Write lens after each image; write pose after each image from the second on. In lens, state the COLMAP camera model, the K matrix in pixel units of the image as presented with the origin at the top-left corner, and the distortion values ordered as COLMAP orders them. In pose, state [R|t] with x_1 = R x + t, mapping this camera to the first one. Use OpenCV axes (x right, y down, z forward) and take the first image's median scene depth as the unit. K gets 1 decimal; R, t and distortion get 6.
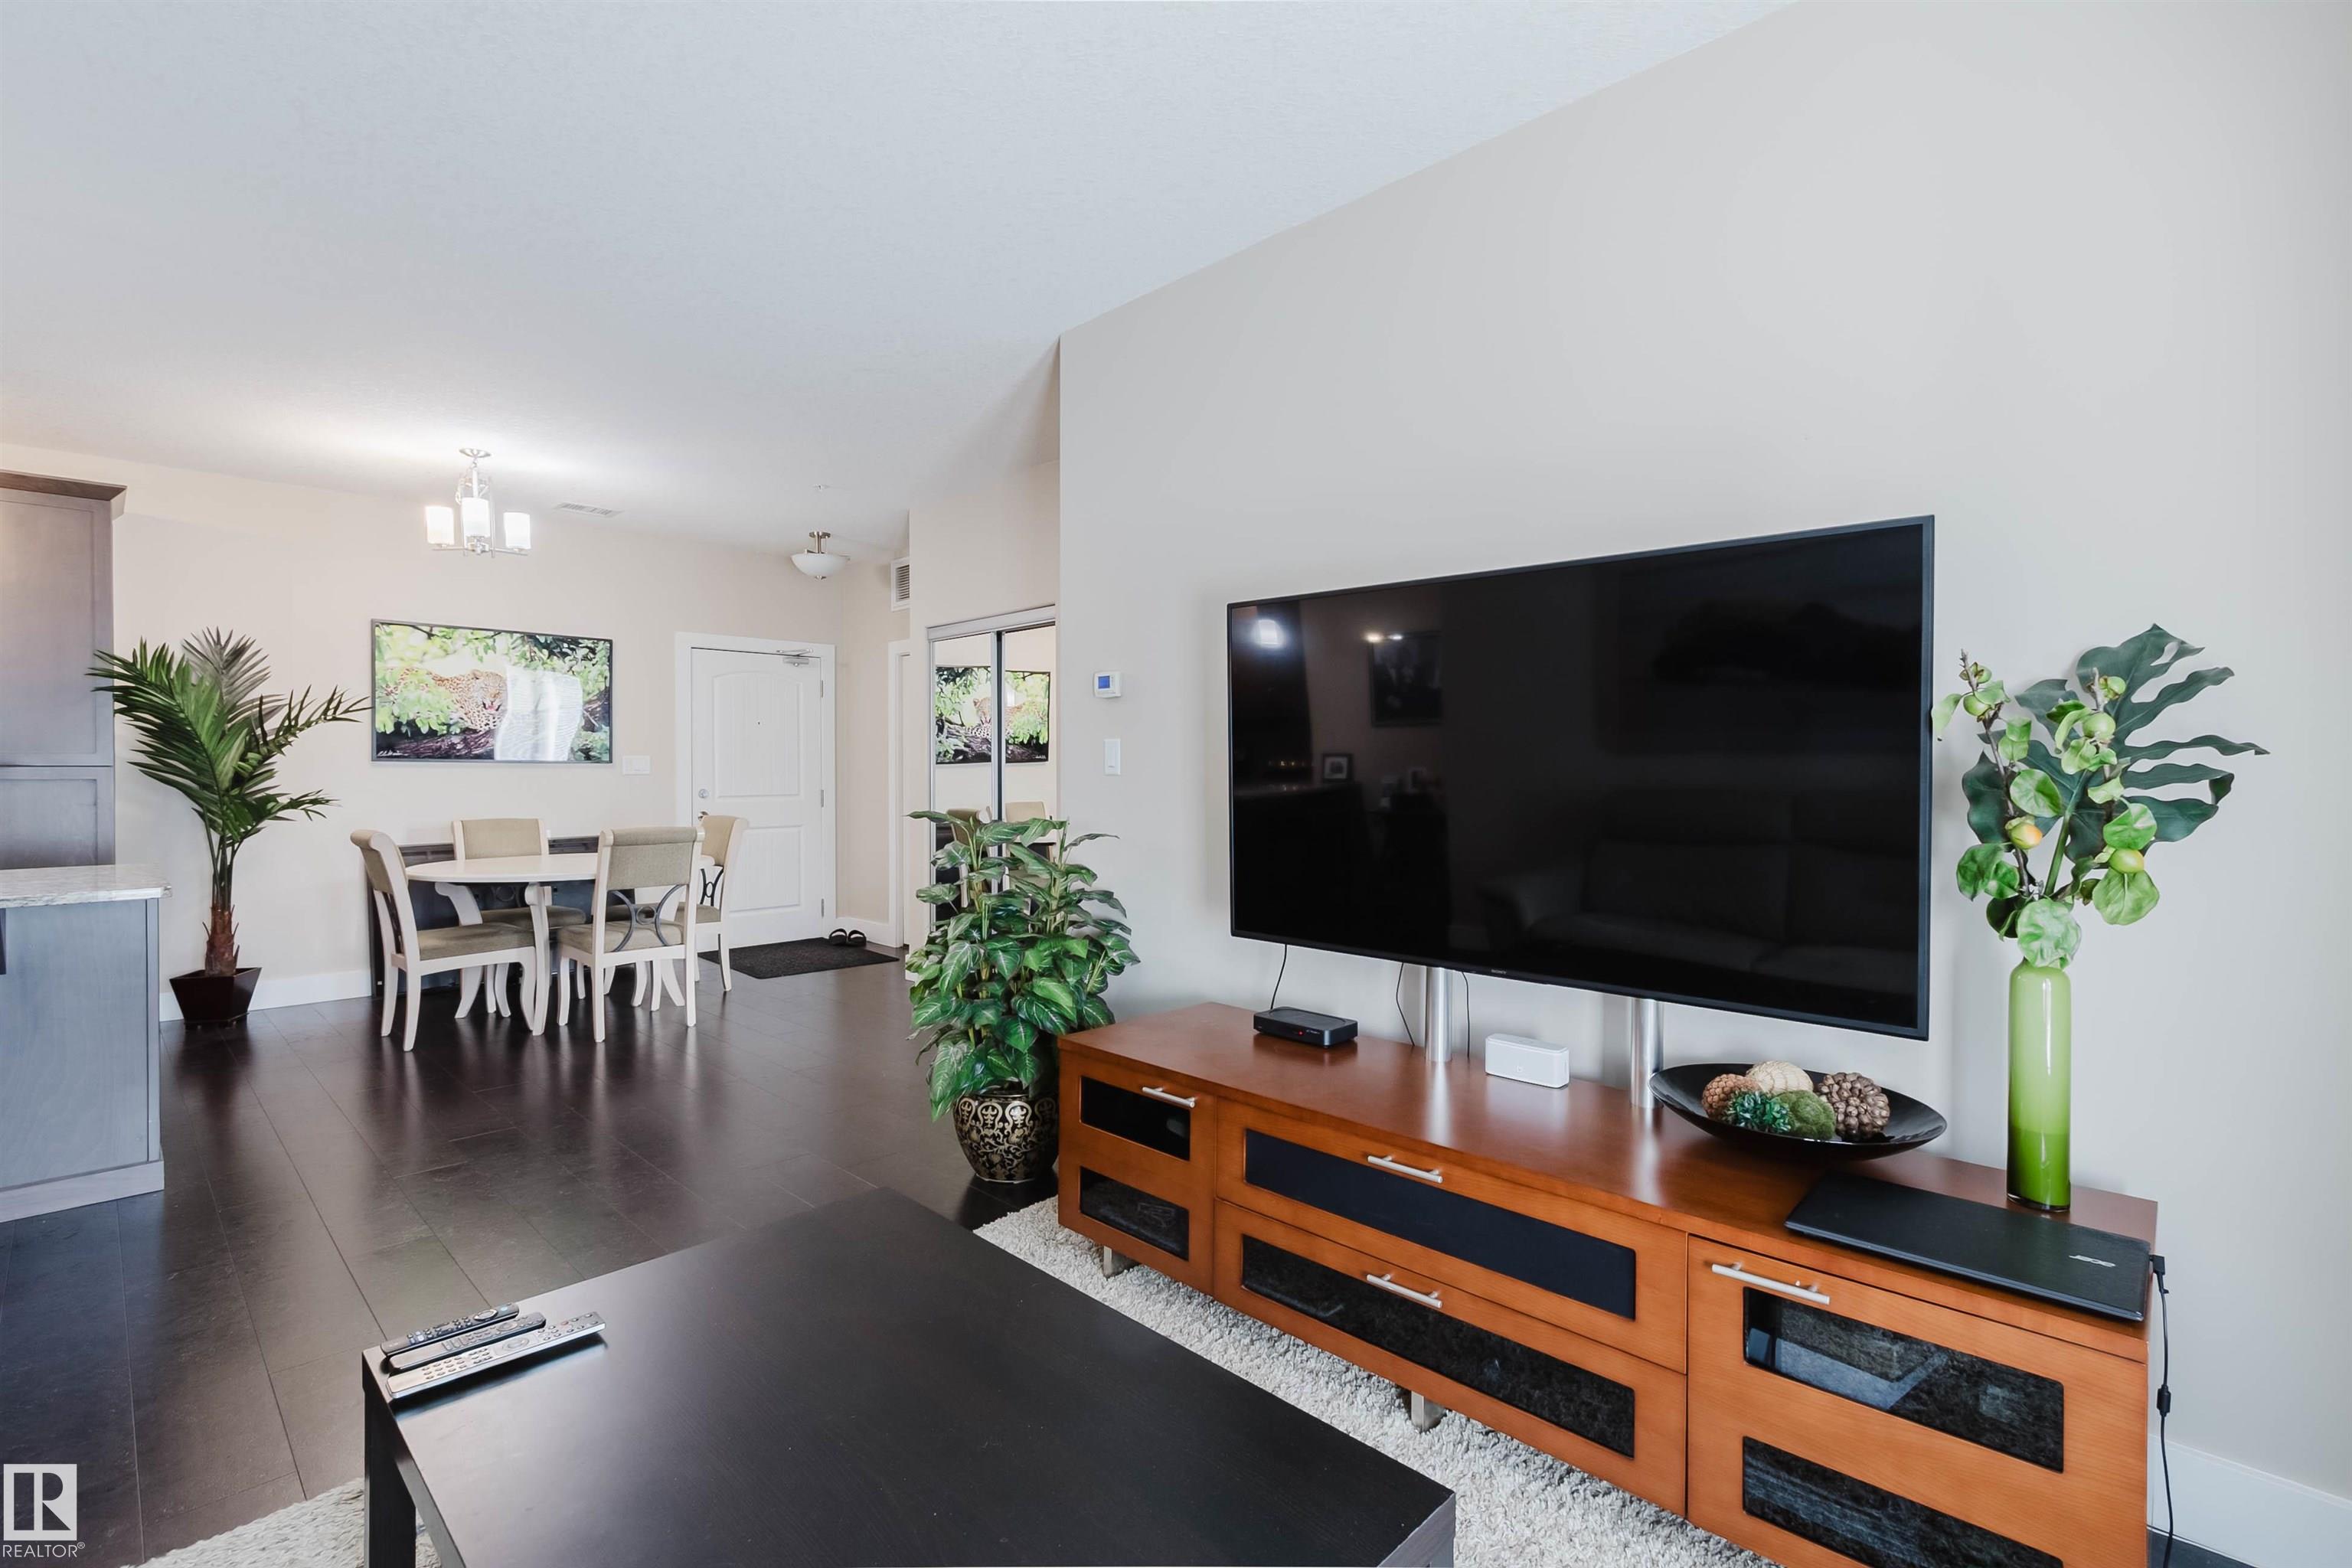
lens RADIAL K [[1067.4, 0, 1180.0], [0, 1067.4, 776.4], [0, 0, 1]] dist [0.006214, -0.001631]
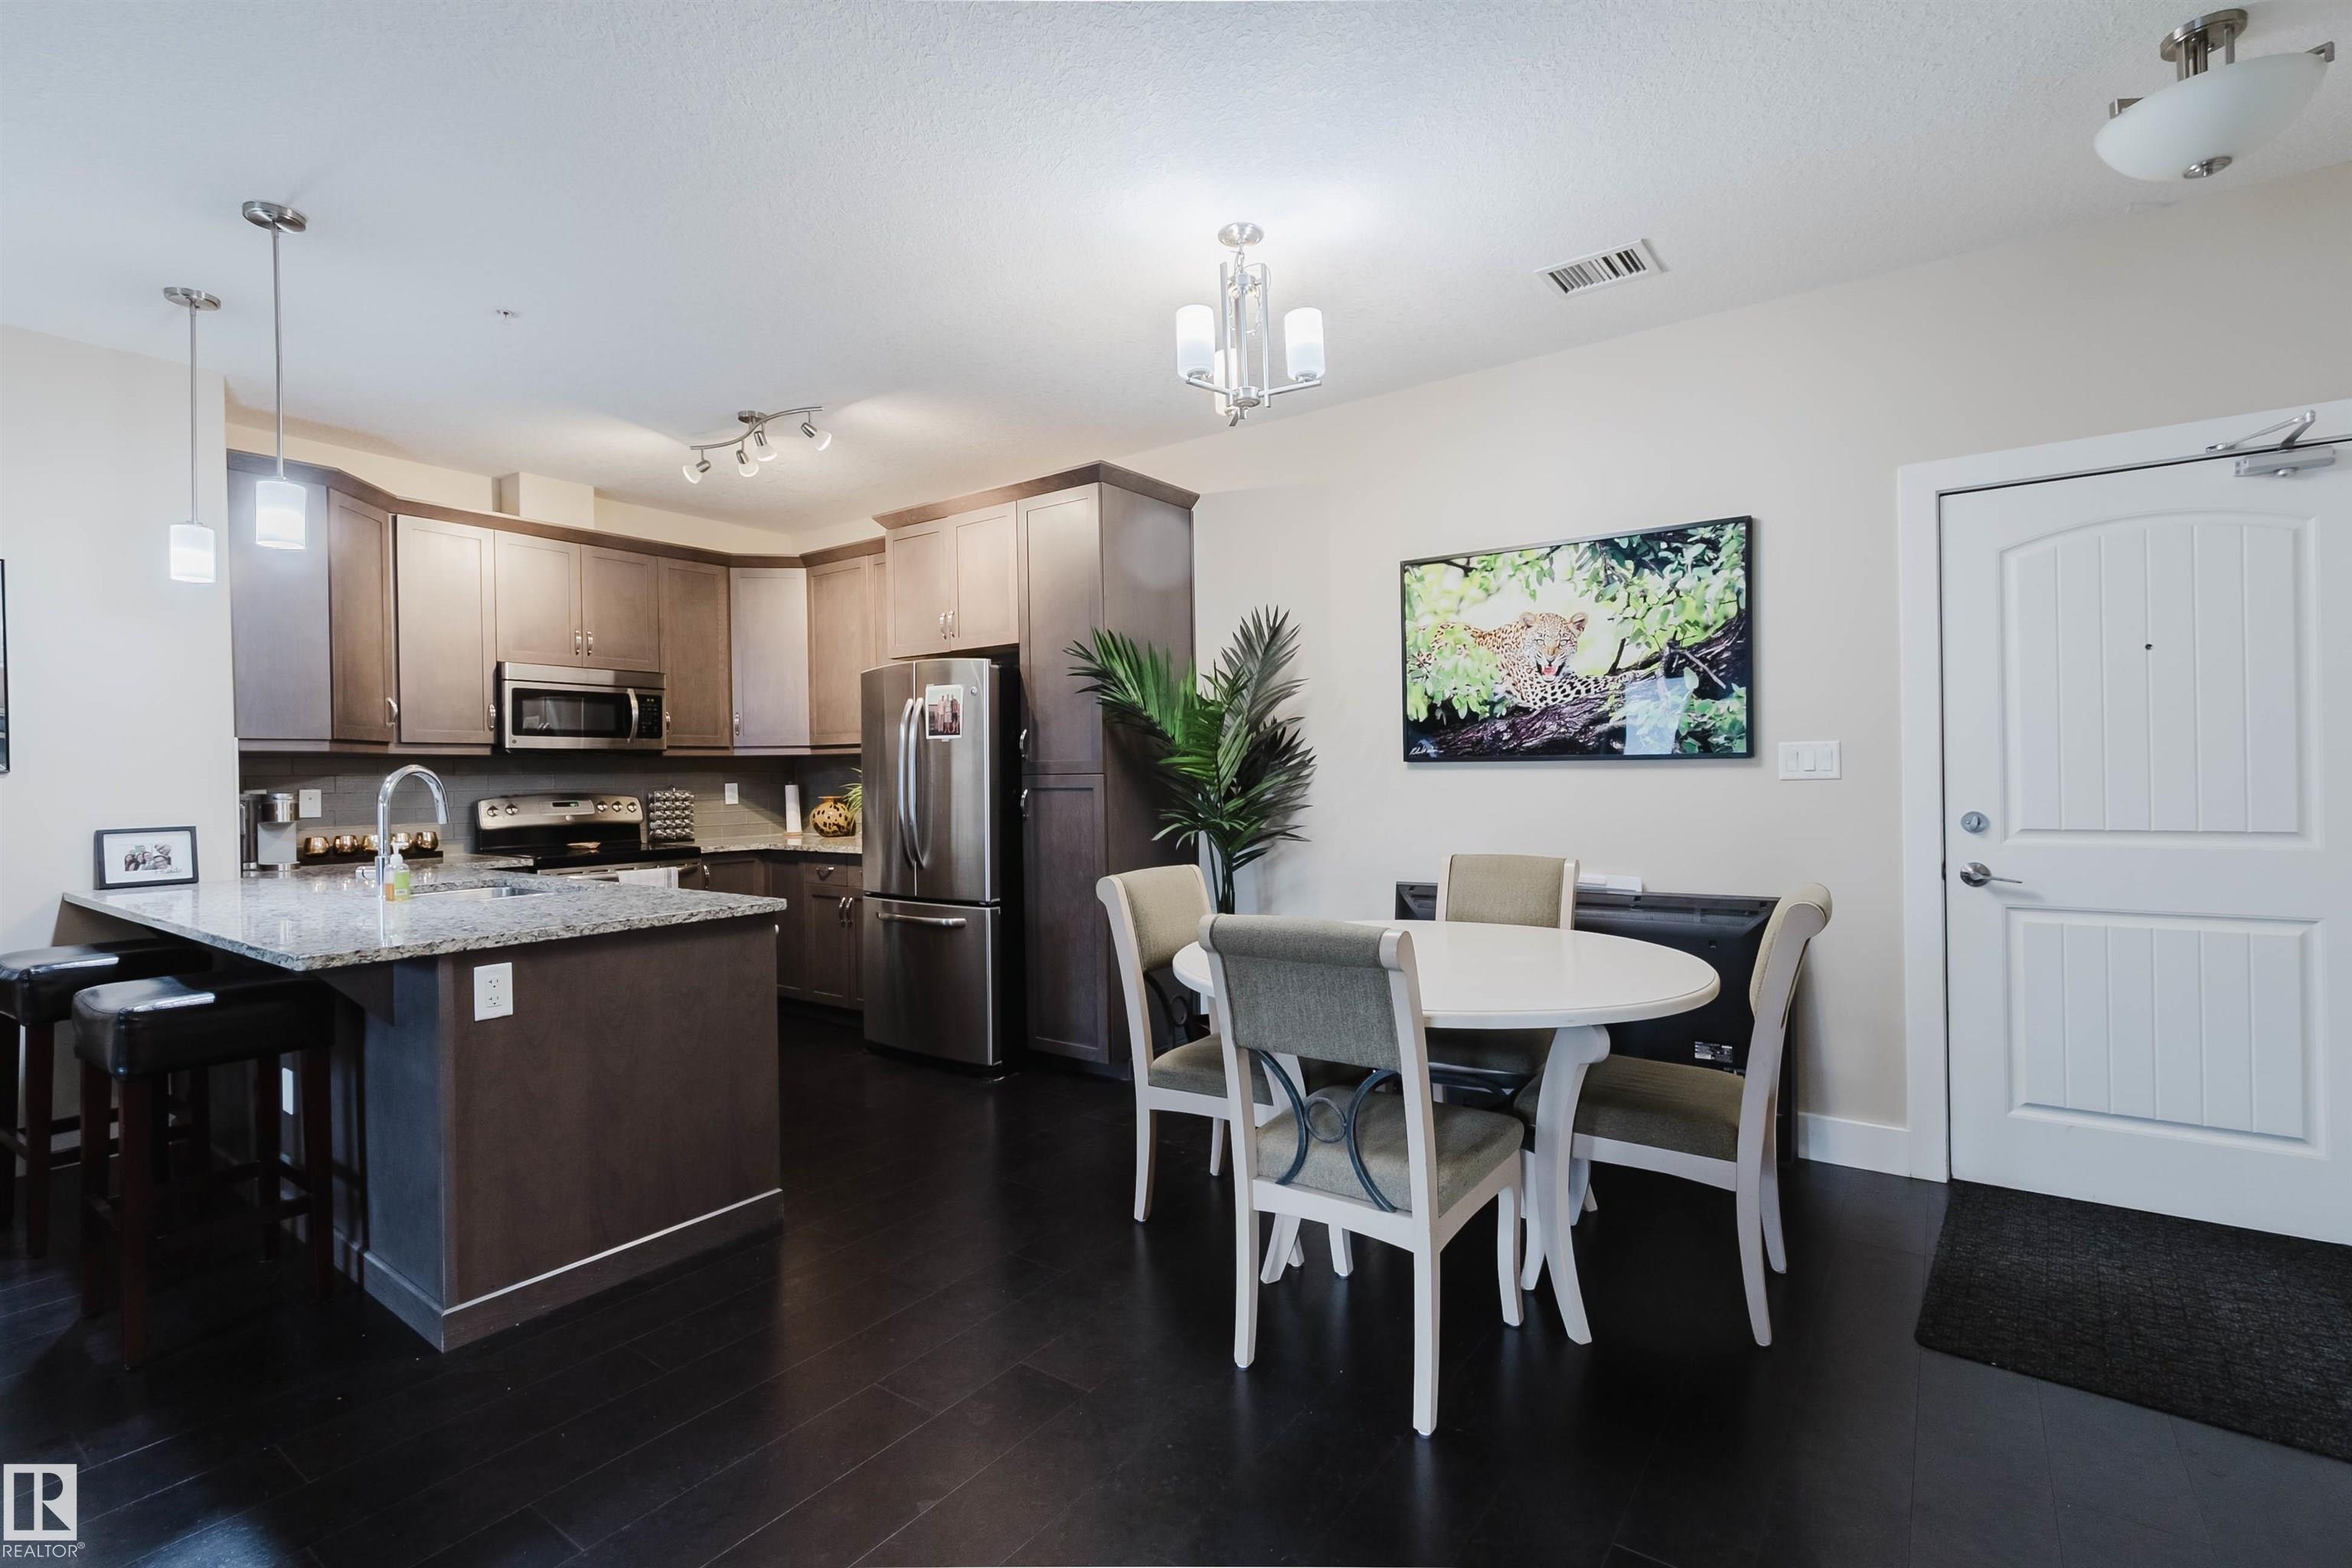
lens RADIAL K [[1067.4, 0, 1180.0], [0, 1067.4, 776.4], [0, 0, 1]] dist [0.006214, -0.001631]
pose [[0.149007, 0.003661, -0.988829, -0.073088], [0.008008, 0.999956, 0.004909, -0.008977], [0.988804, -0.008650, 0.148972, 0.742938]]
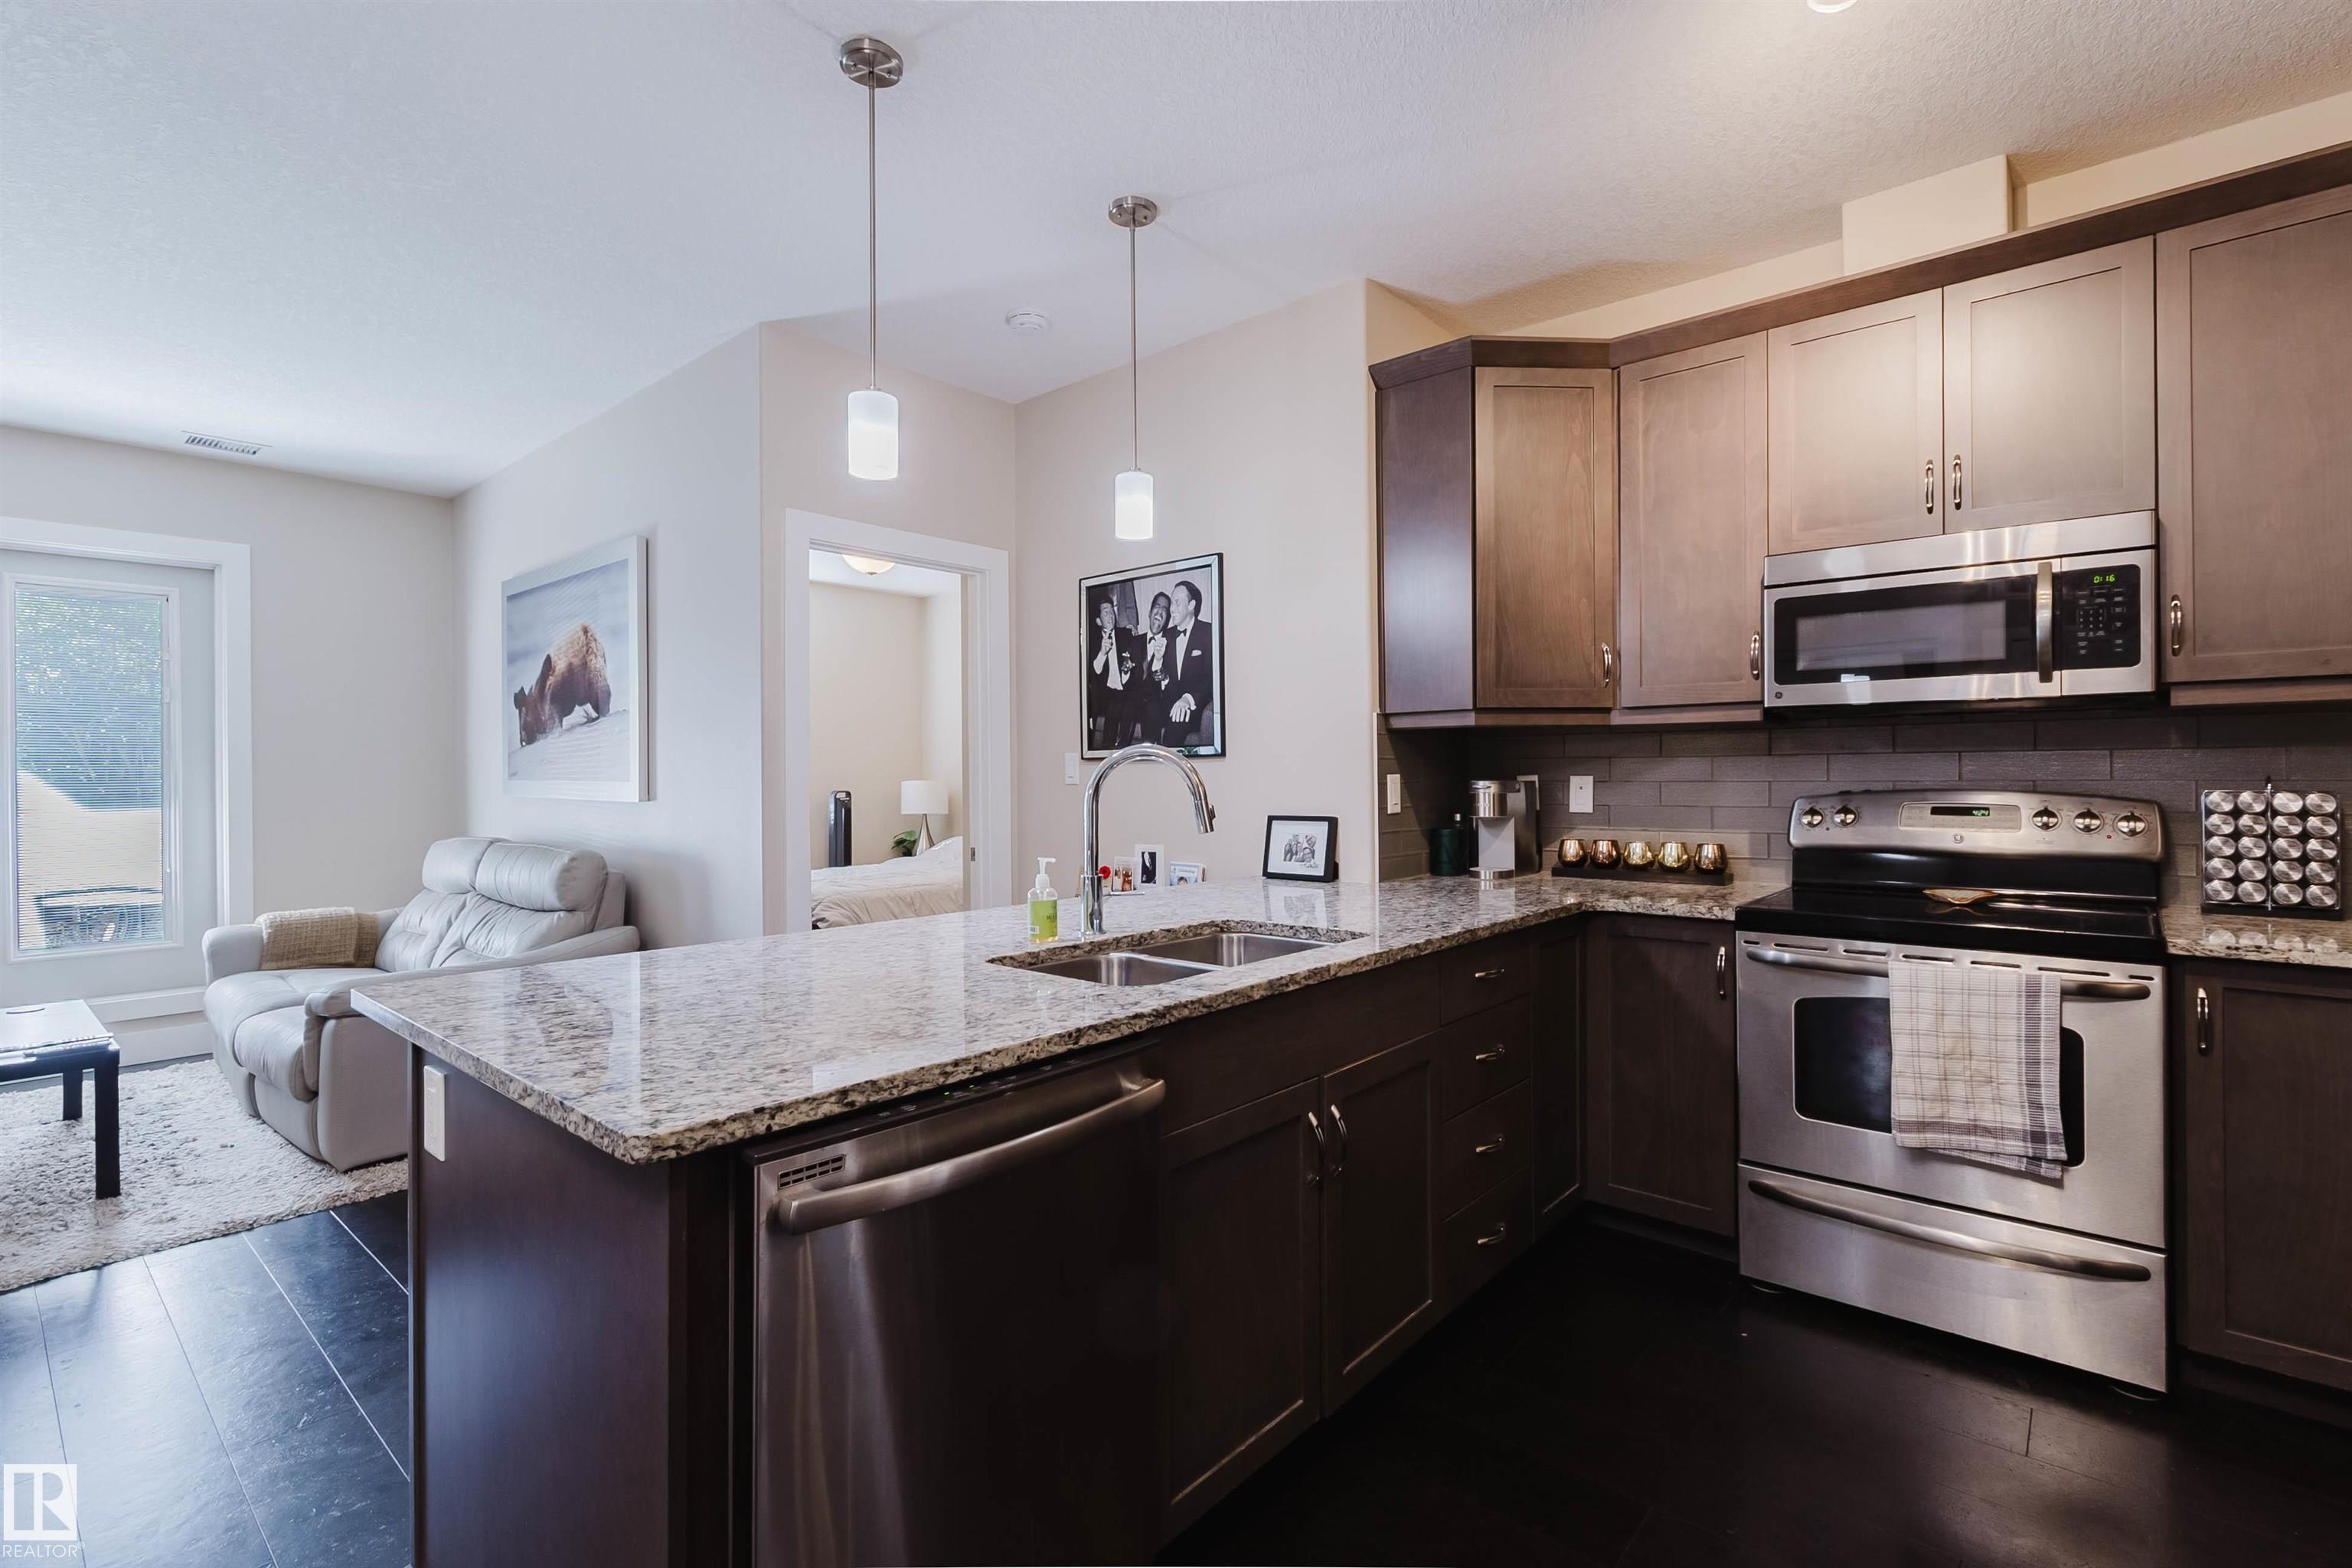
lens RADIAL K [[1067.4, 0, 1180.0], [0, 1067.4, 776.4], [0, 0, 1]] dist [0.006214, -0.001631]
pose [[-0.997850, 0.009490, -0.064846, -0.681051], [0.009062, 0.999935, 0.006887, -0.006294], [0.064908, 0.006285, -0.997871, 0.805250]]
